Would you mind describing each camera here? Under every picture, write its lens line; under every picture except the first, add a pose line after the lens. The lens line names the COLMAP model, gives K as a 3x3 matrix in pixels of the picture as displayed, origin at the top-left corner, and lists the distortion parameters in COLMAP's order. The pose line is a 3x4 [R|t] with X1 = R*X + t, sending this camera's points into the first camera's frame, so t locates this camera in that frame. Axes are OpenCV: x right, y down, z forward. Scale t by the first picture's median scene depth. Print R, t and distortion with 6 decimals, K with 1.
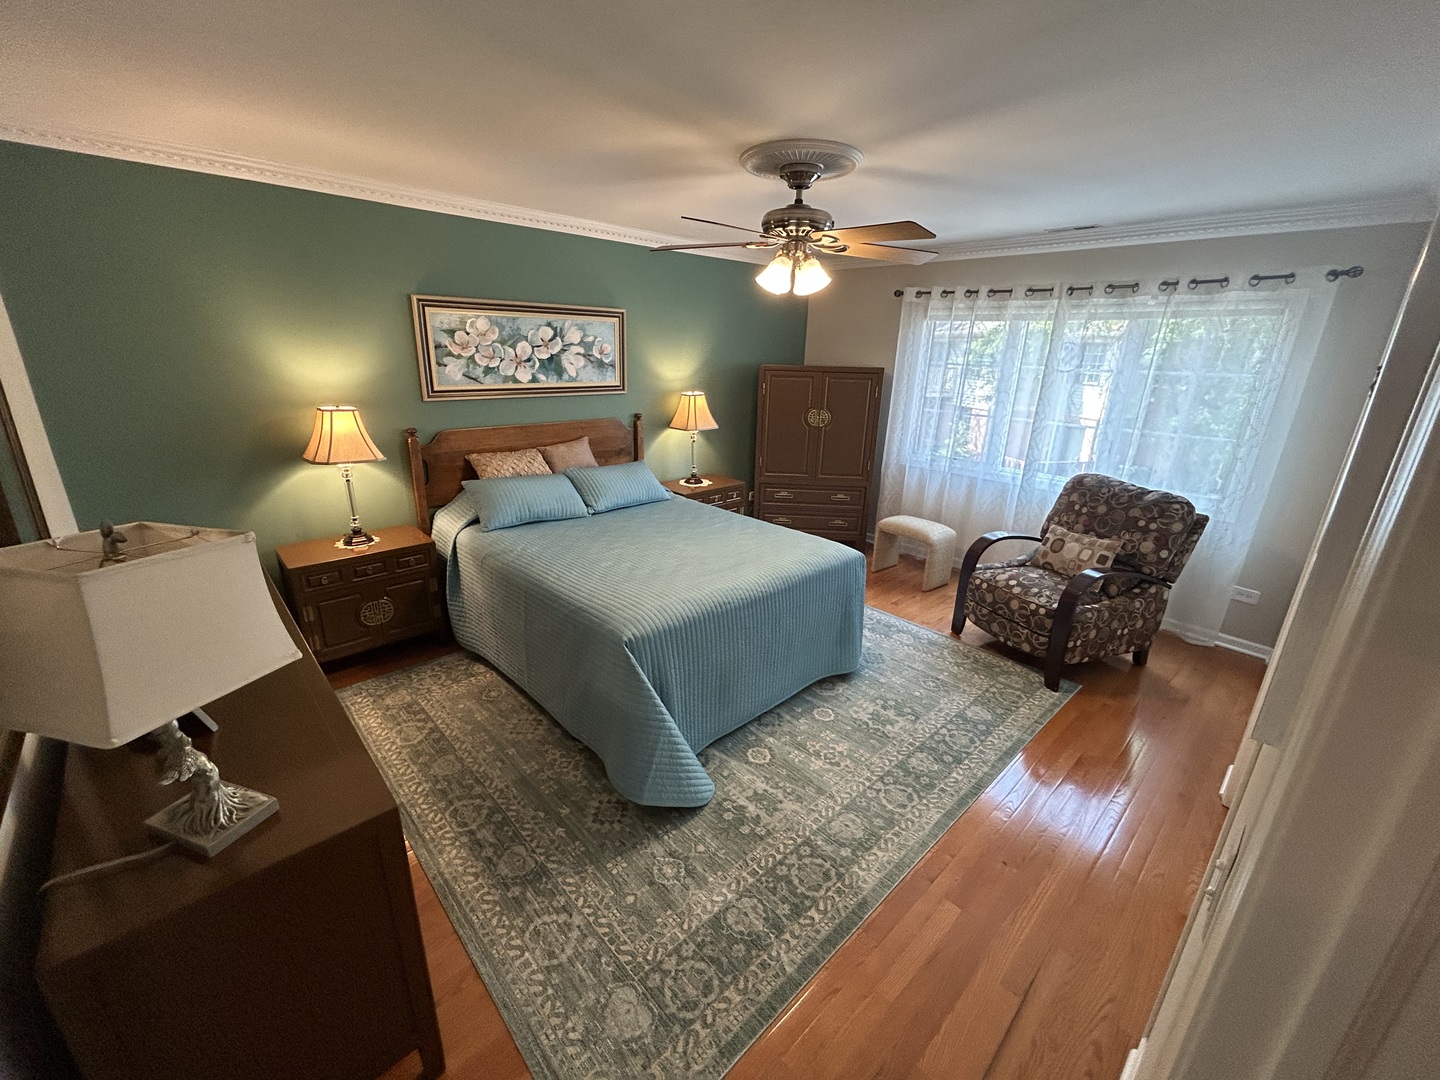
lens RADIAL K [[581.5, 0, 717.1], [0, 581.5, 542.7], [0, 0, 1]] dist [0.000129, 0.000134]
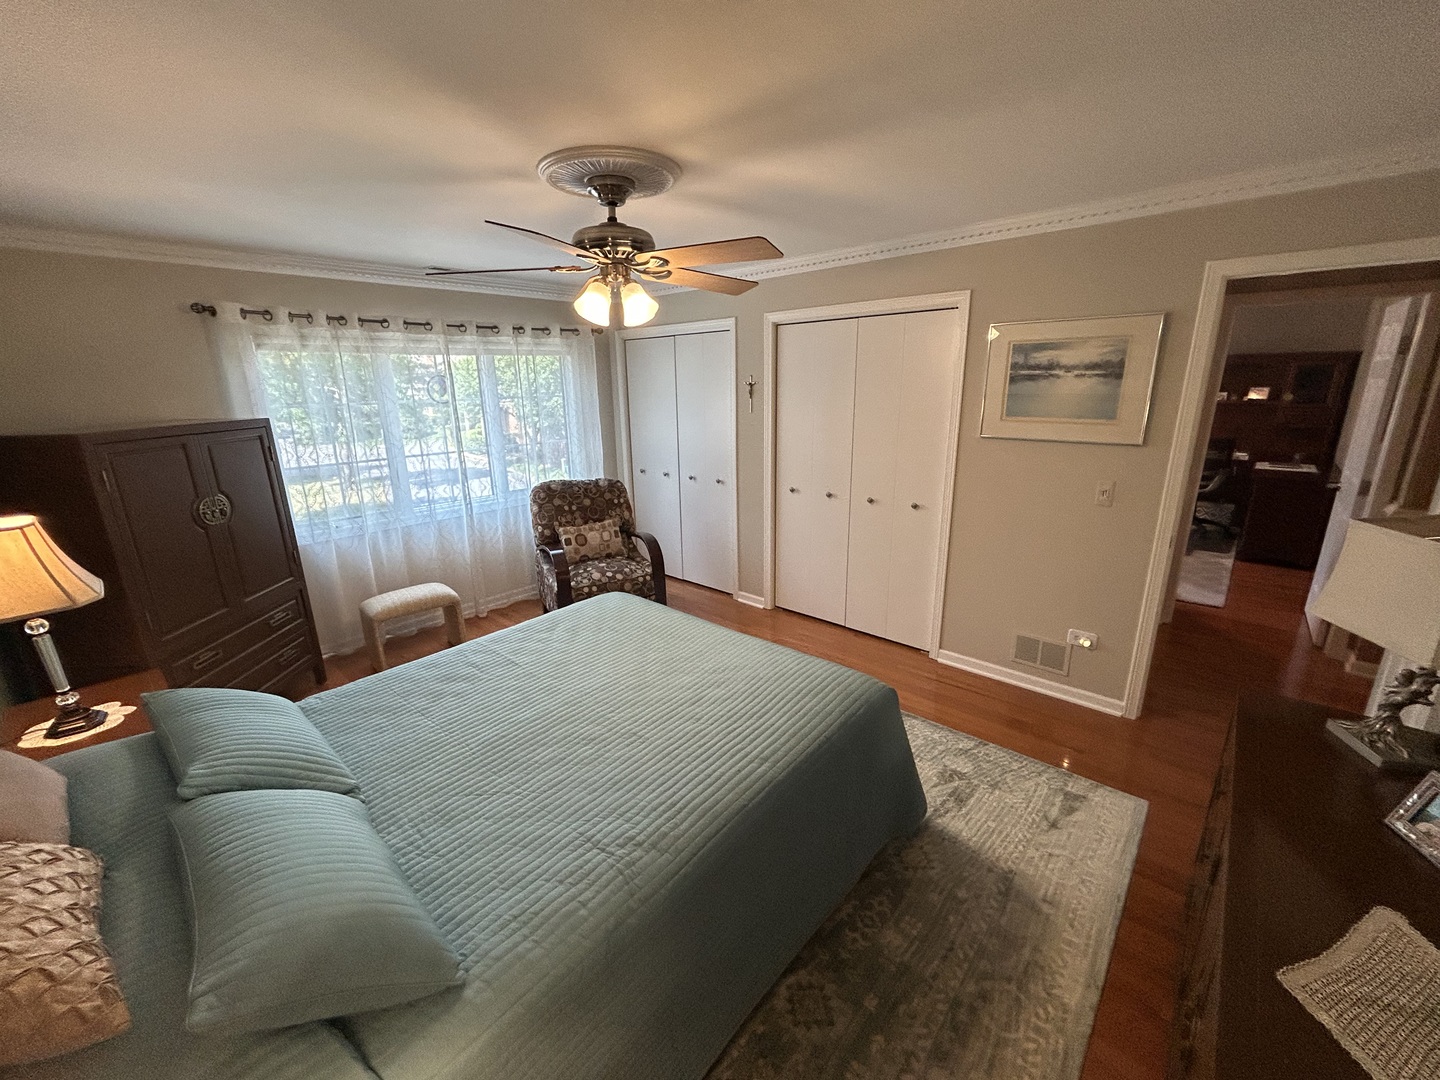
lens RADIAL K [[581.5, 0, 717.1], [0, 581.5, 542.7], [0, 0, 1]] dist [0.000129, 0.000134]
pose [[-0.073720, -0.292478, 0.953426, -0.612868], [0.338232, 0.892032, 0.299797, -0.266935], [-0.938171, 0.344580, 0.033164, 0.725597]]
